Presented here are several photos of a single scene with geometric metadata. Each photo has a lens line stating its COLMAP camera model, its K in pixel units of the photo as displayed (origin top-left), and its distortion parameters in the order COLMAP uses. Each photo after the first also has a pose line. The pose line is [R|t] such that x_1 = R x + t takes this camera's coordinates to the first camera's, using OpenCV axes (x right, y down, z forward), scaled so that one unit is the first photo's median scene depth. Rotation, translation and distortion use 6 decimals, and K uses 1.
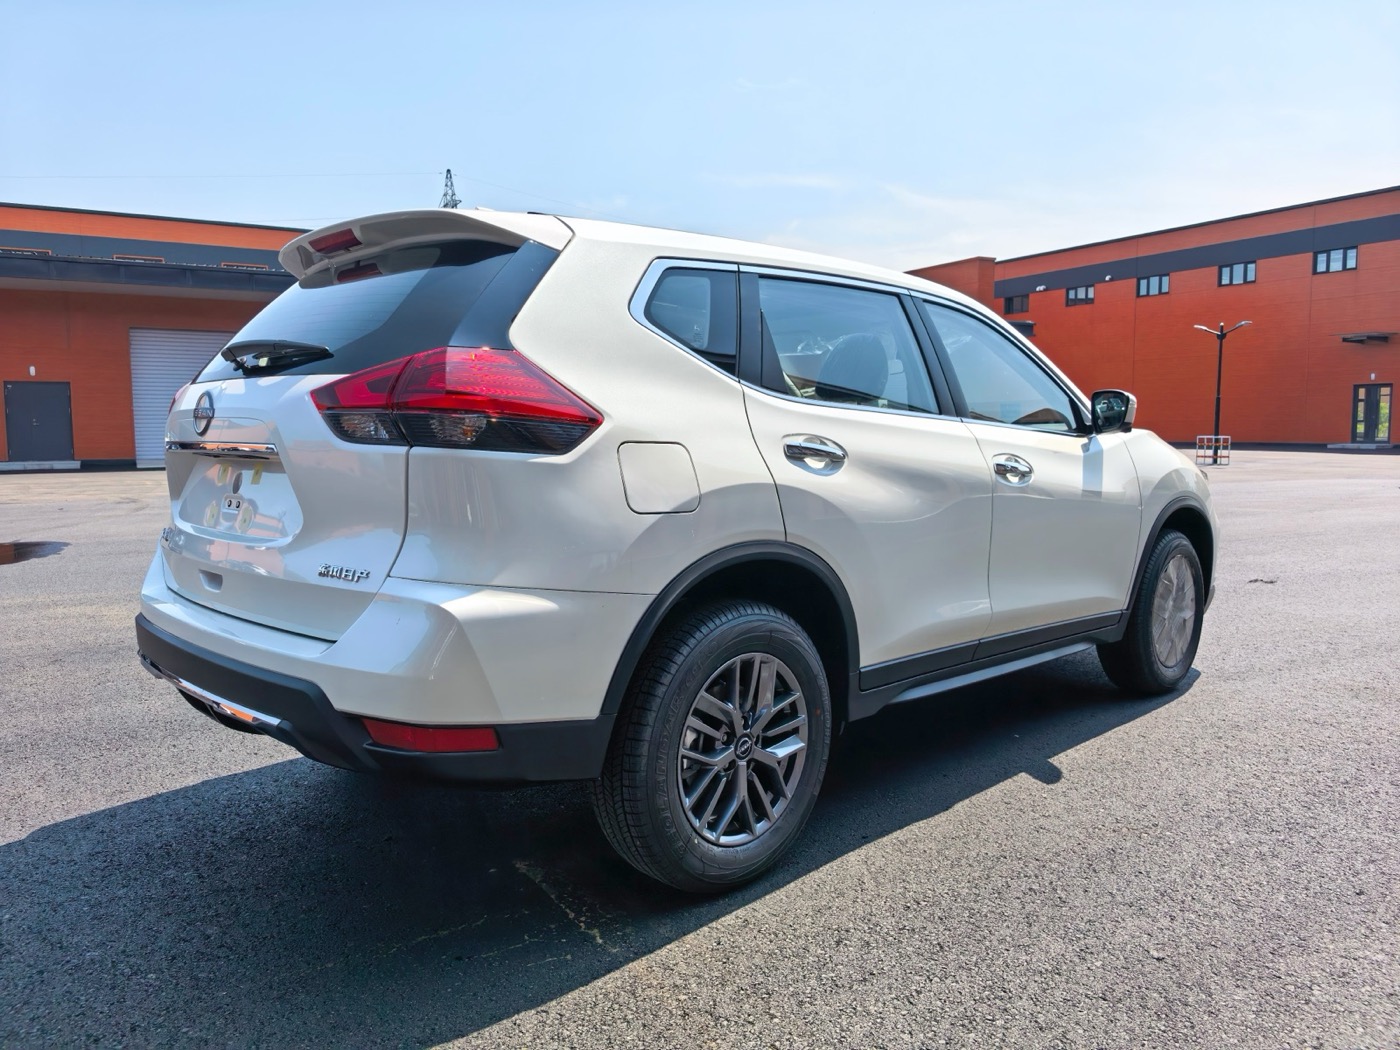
lens RADIAL K [[1052.7, 0, 738.3], [0, 1052.7, 501.2], [0, 0, 1]] dist [0.009718, -0.012770]
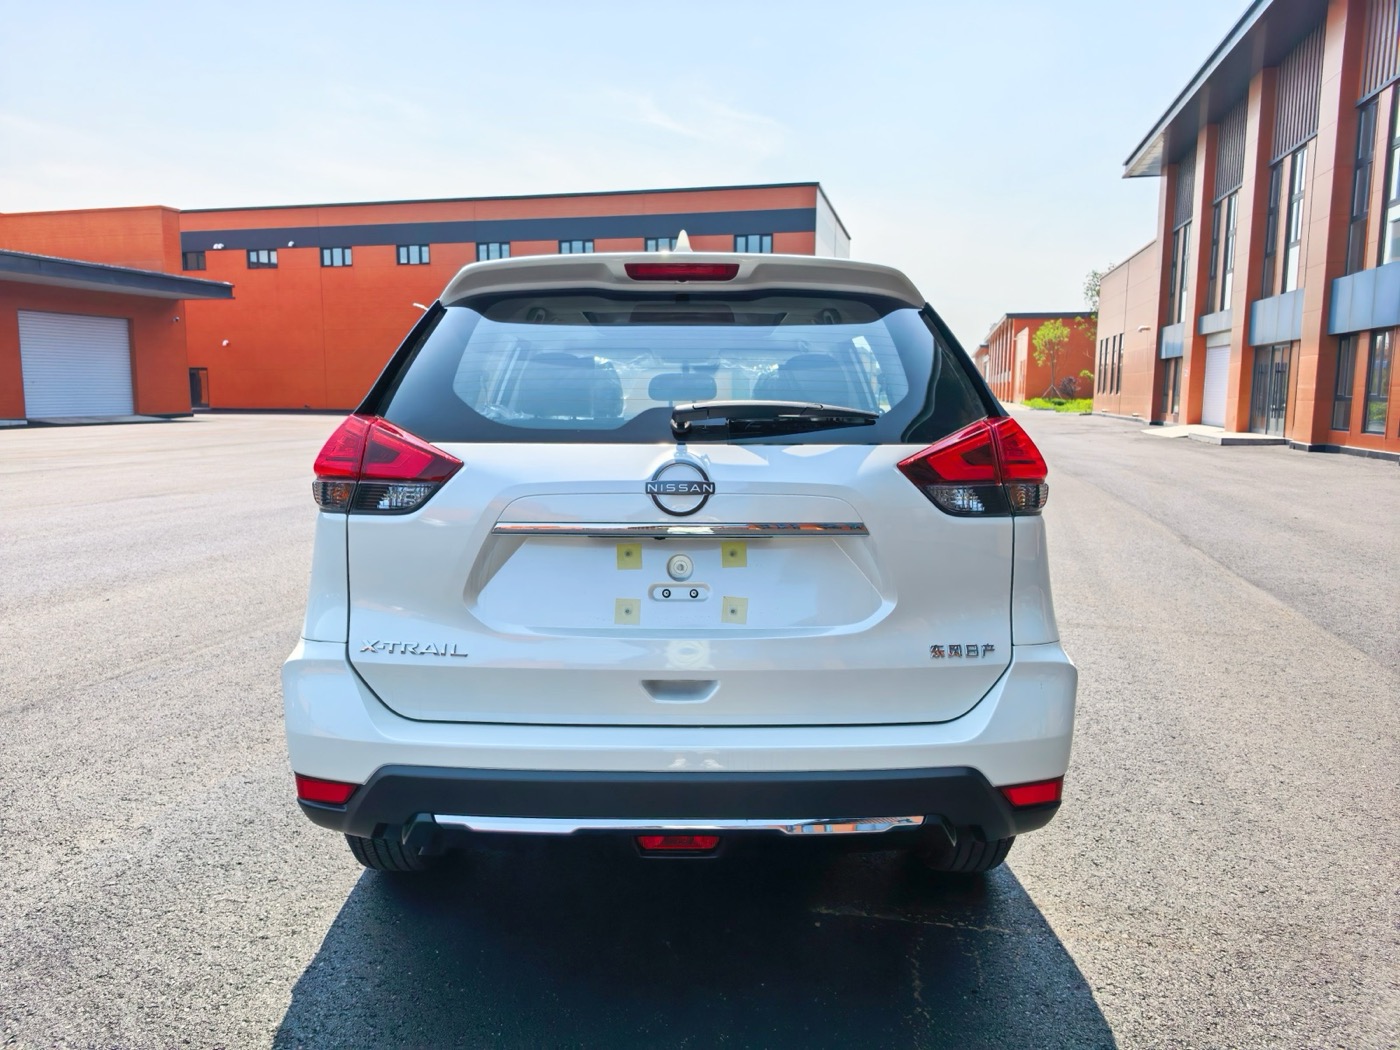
lens RADIAL K [[1052.7, 0, 674.5], [0, 1052.7, 513.3], [0, 0, 1]] dist [0.009718, -0.012770]
pose [[0.675670, -0.079074, 0.732951, -0.153274], [0.039566, 0.996688, 0.071052, -0.016899], [-0.736141, -0.019008, 0.676561, 0.065198]]
